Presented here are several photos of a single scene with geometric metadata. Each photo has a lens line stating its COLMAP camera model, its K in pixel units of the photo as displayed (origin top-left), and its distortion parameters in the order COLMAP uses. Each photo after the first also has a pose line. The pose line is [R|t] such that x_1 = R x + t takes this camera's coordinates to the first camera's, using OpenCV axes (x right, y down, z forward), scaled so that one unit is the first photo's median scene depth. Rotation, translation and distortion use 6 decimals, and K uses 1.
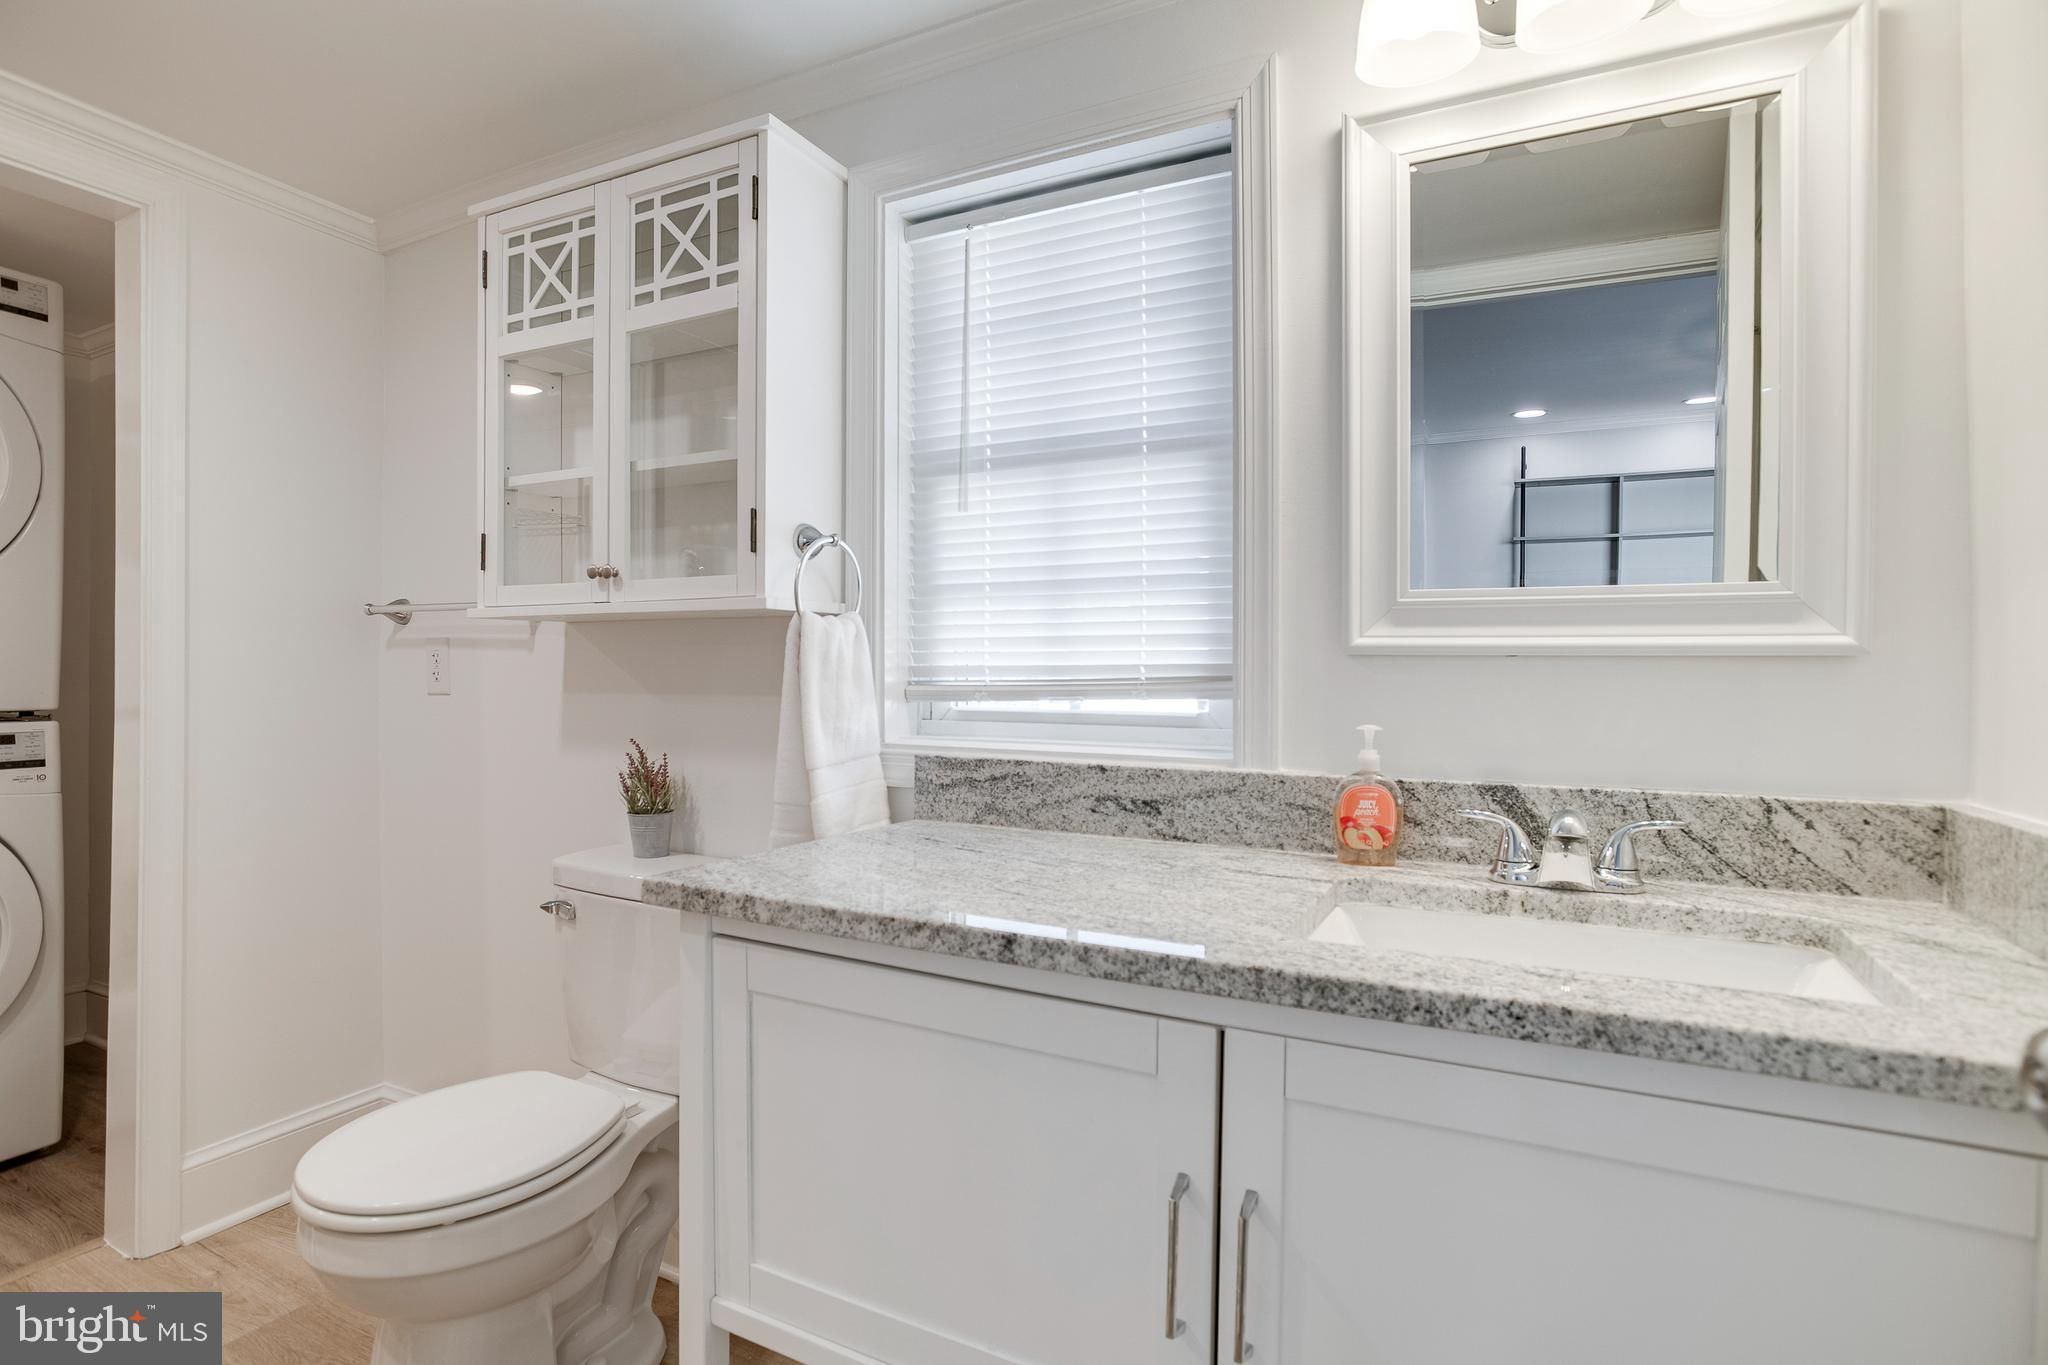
lens RADIAL K [[1021.5, 0, 1023.8], [0, 1021.5, 677.3], [0, 0, 1]] dist [-0.059974, 0.026586]
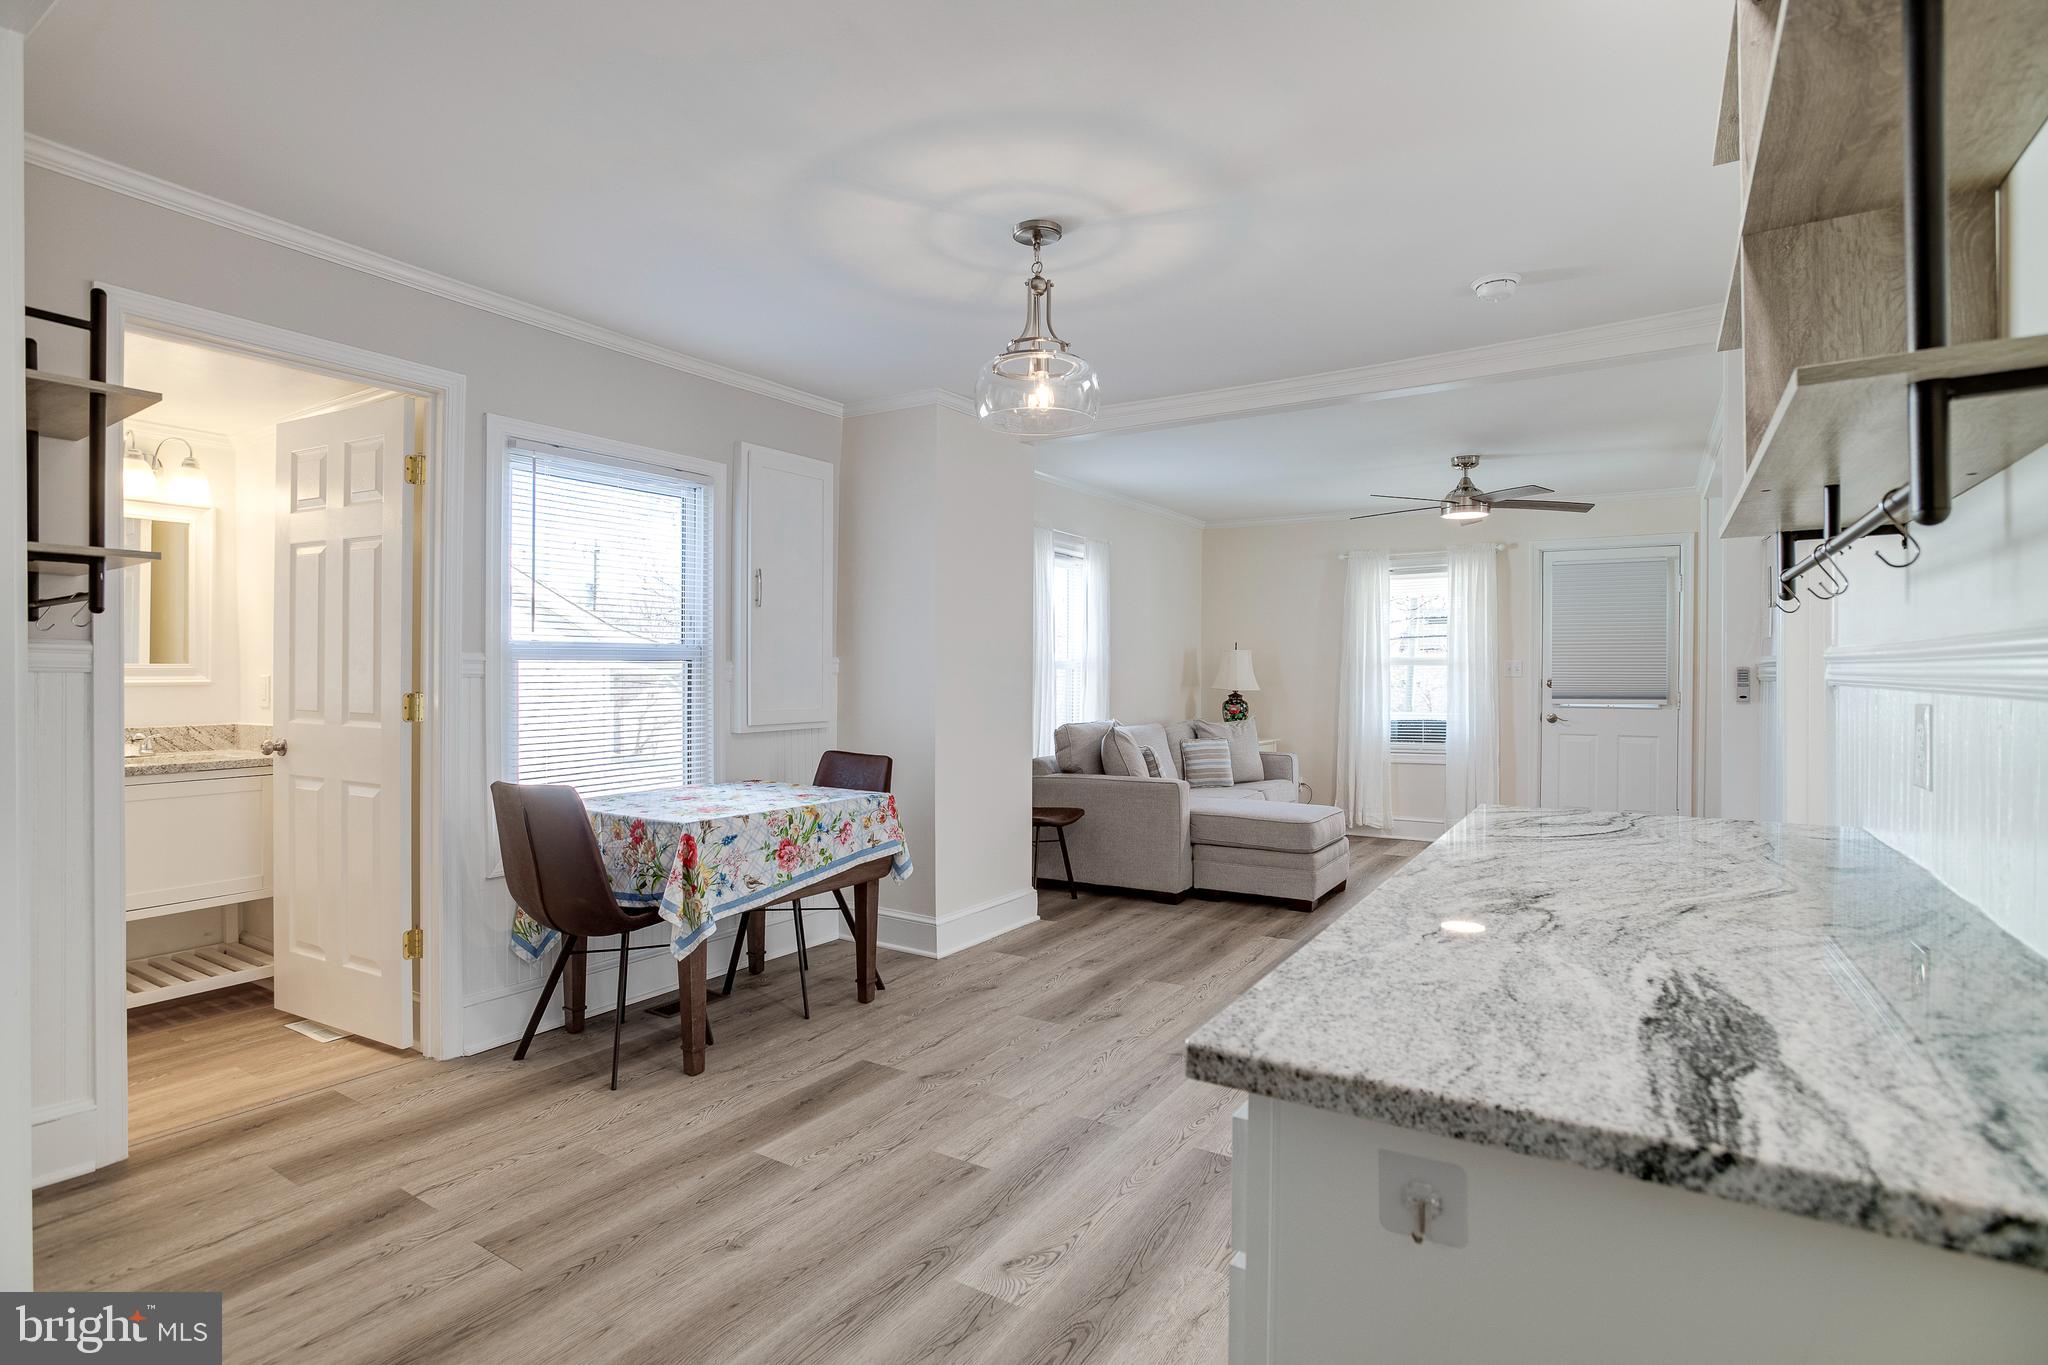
lens RADIAL K [[995.4, 0, 1025.3], [0, 995.4, 671.5], [0, 0, 1]] dist [-0.072389, 0.035196]
pose [[0.082119, -0.006946, 0.996598, -2.391725], [0.002282, 0.999974, 0.006781, -0.088924], [-0.996620, 0.001717, 0.082133, -2.231560]]
